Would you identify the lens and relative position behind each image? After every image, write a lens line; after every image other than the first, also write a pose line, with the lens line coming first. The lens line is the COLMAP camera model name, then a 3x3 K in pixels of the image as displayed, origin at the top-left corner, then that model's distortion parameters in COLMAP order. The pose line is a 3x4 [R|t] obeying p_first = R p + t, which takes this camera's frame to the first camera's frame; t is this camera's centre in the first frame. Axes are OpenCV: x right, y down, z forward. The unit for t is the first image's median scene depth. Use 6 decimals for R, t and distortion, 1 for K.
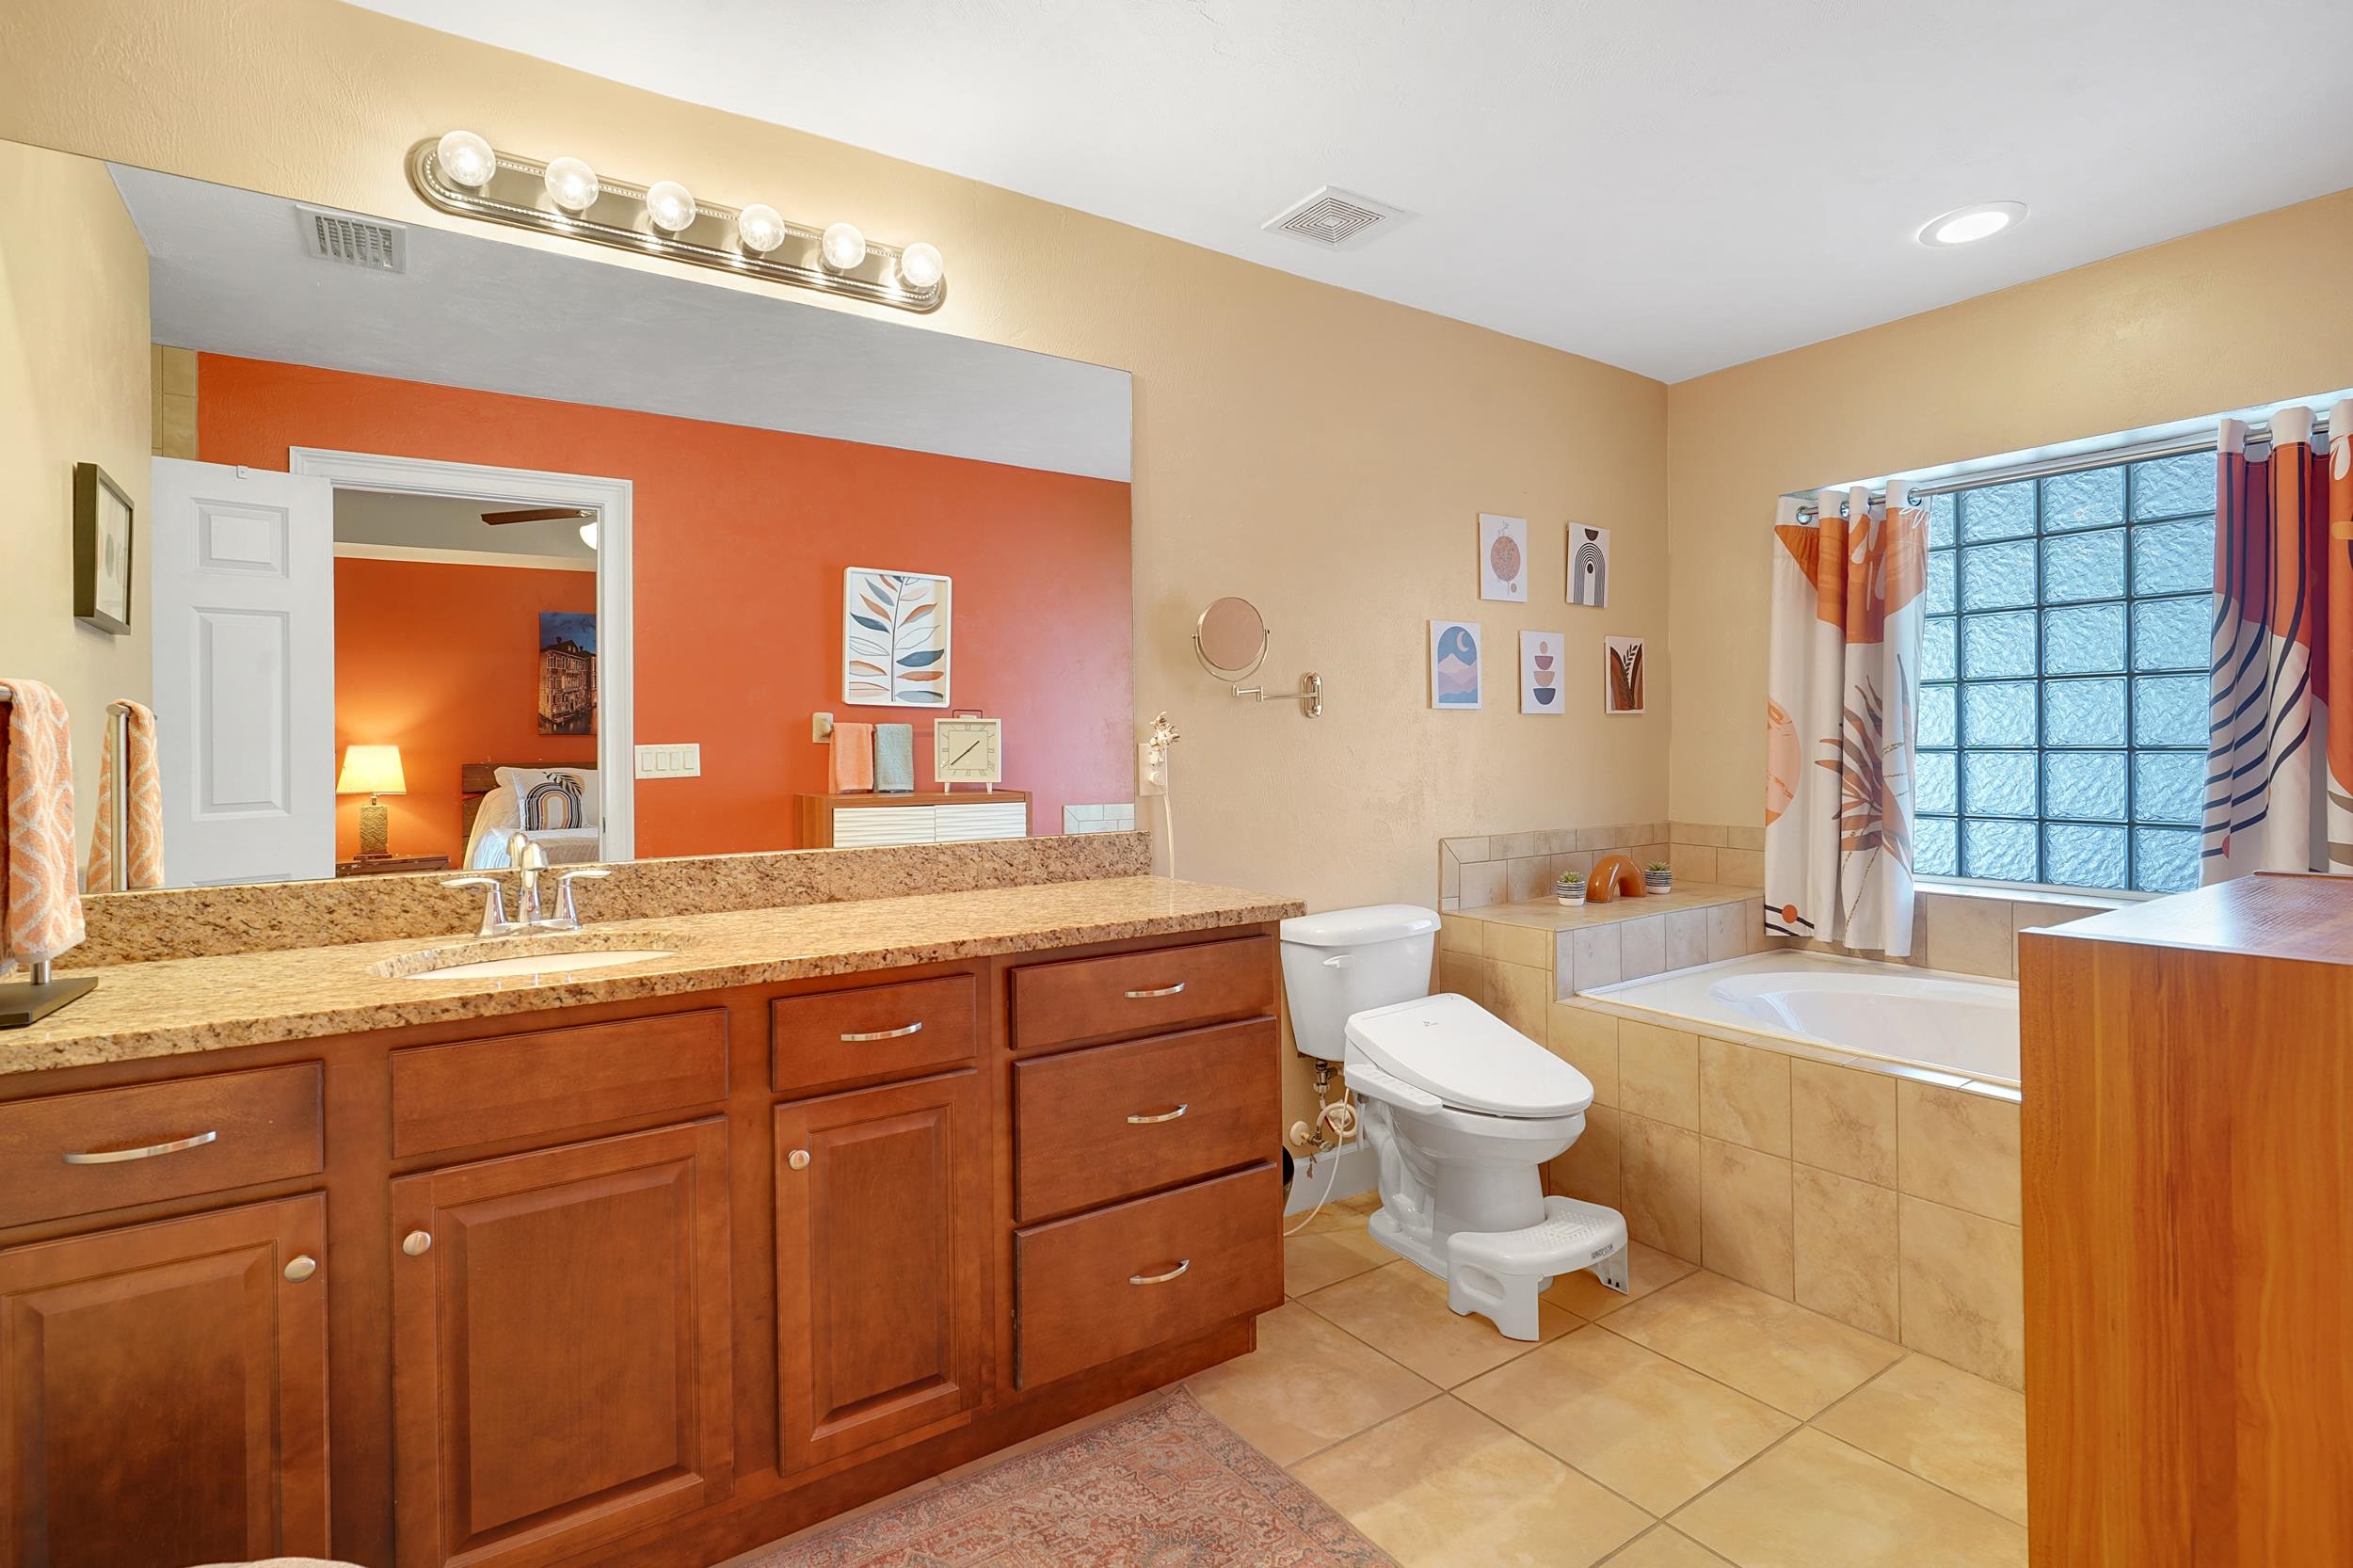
lens RADIAL K [[1132.7, 0, 1167.1], [0, 1132.7, 763.5], [0, 0, 1]] dist [-0.008725, 0.004138]
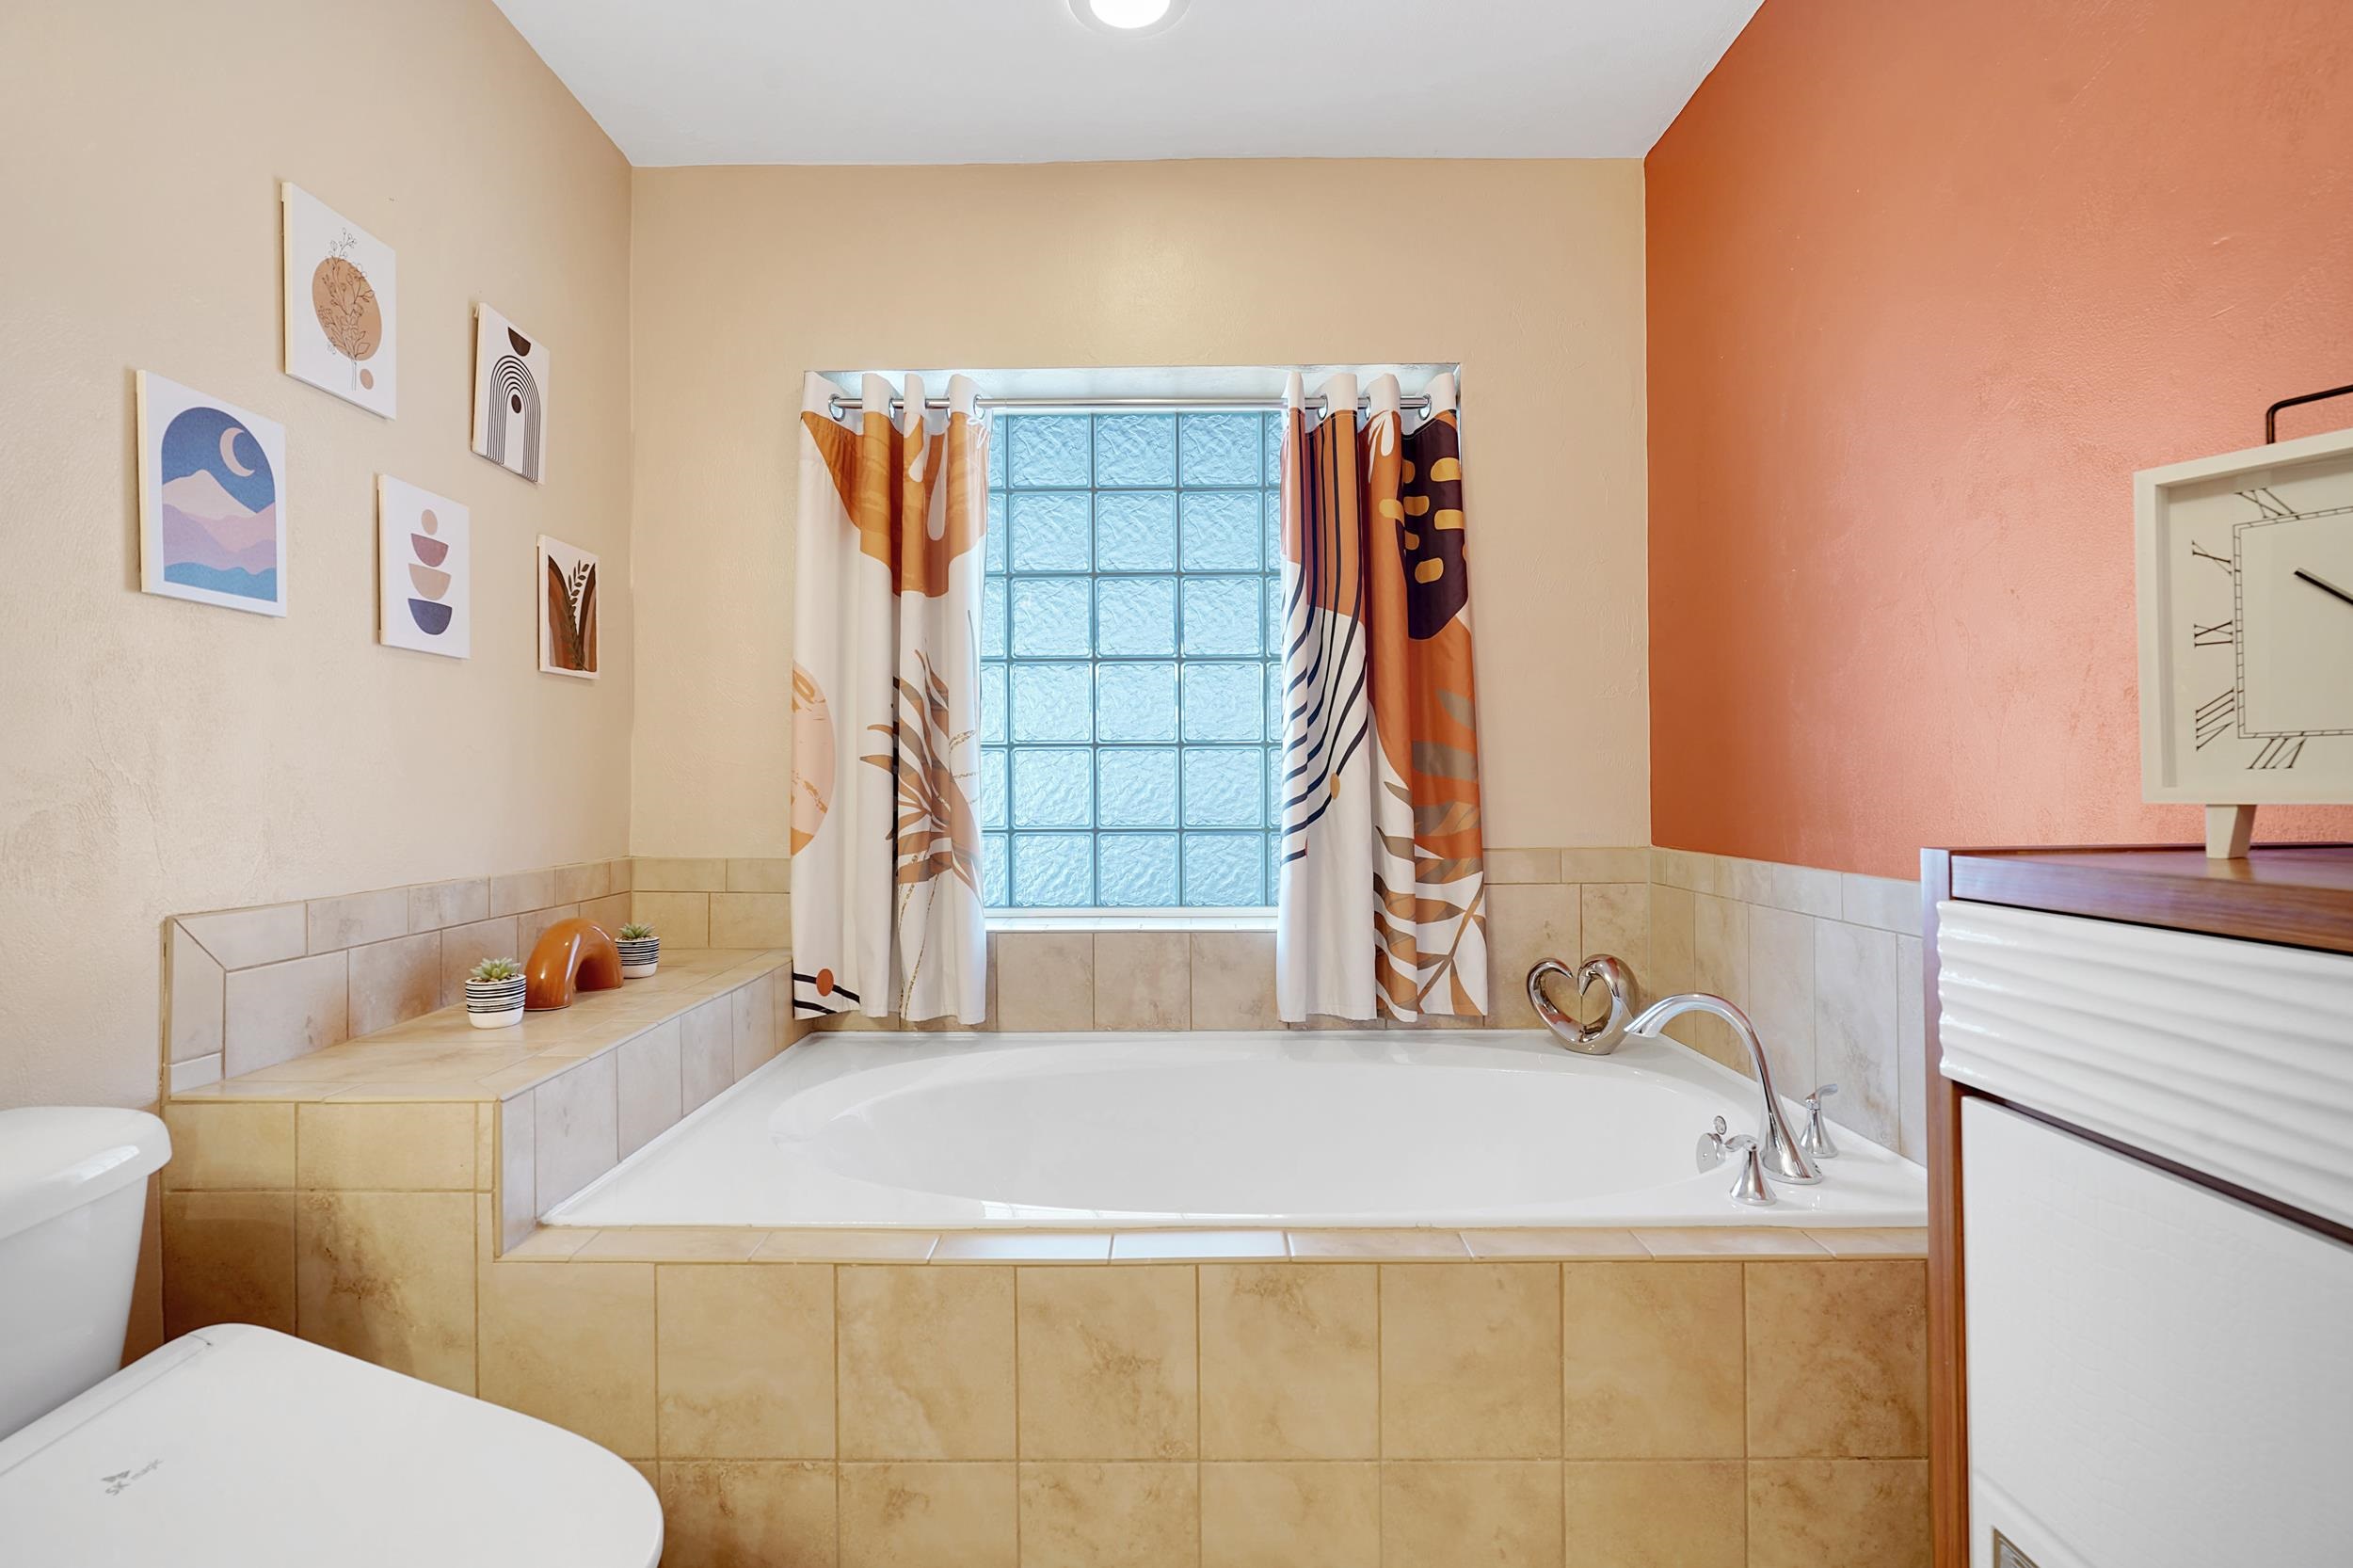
lens RADIAL K [[1132.7, 0, 1157.7], [0, 1132.7, 778.8], [0, 0, 1]] dist [-0.008725, 0.004138]
pose [[0.569457, 0.010791, 0.821950, 0.108482], [0.014317, 0.999632, -0.023042, 0.030654], [-0.821896, 0.024889, 0.569093, 0.466677]]
